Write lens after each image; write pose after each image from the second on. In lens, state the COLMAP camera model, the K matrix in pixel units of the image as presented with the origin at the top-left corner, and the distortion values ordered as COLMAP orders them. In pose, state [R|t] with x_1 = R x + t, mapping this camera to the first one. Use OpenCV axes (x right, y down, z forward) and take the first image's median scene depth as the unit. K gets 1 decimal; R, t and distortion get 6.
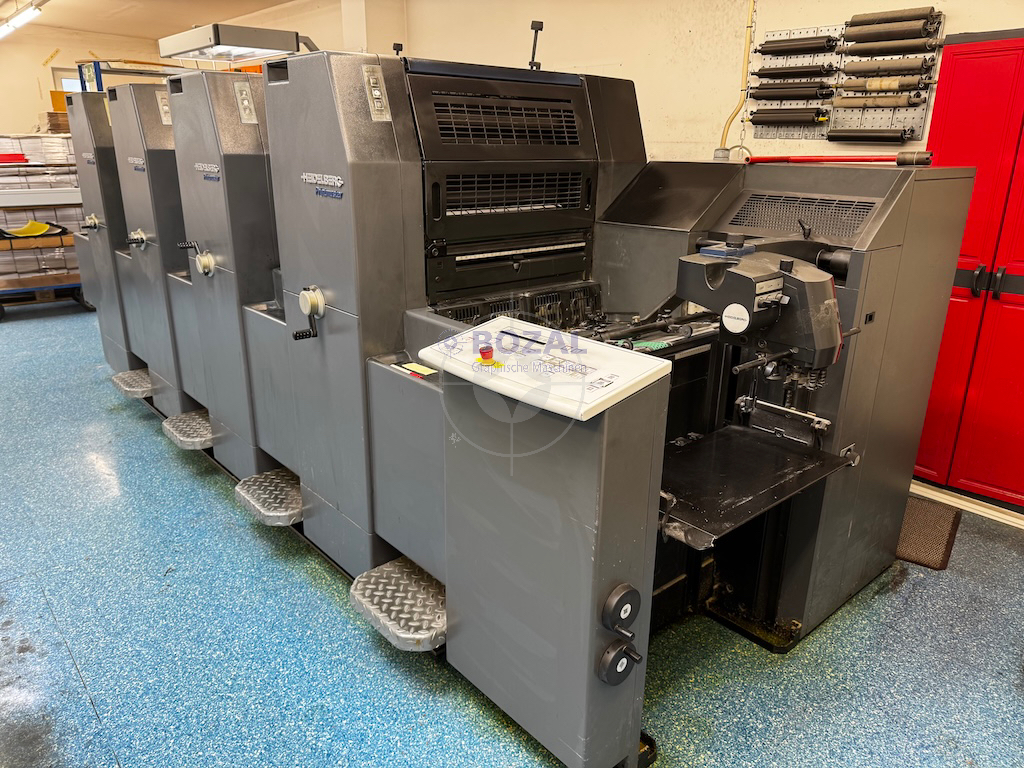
lens RADIAL K [[726.4, 0, 501.5], [0, 726.4, 389.1], [0, 0, 1]] dist [-0.007535, -0.008454]
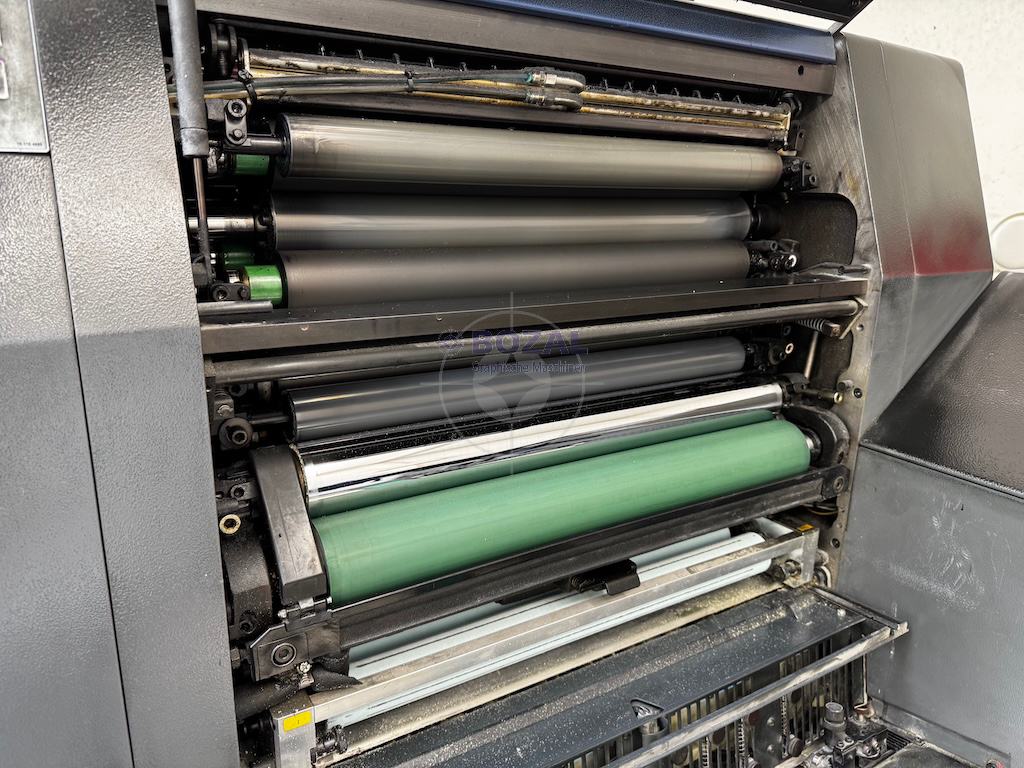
lens RADIAL K [[726.4, 0, 522.0], [0, 726.4, 379.9], [0, 0, 1]] dist [-0.007535, -0.008454]
pose [[0.988431, 0.040156, -0.146259, 0.021097], [-0.051325, 0.995981, -0.073407, -0.233026], [0.142723, 0.080064, 0.986519, 0.652304]]
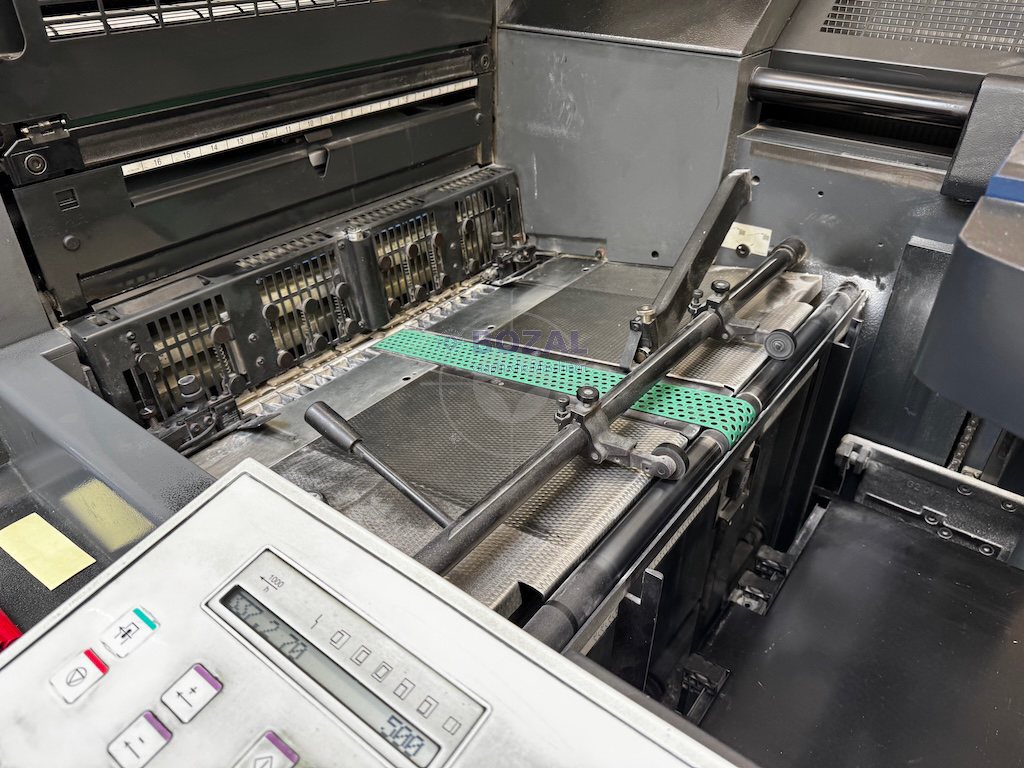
lens RADIAL K [[726.4, 0, 517.0], [0, 726.4, 391.7], [0, 0, 1]] dist [-0.007535, -0.008454]
pose [[0.977695, -0.118569, 0.173359, 0.041681], [0.067162, 0.958567, 0.276838, -0.143932], [-0.199000, -0.259020, 0.945150, 0.548203]]
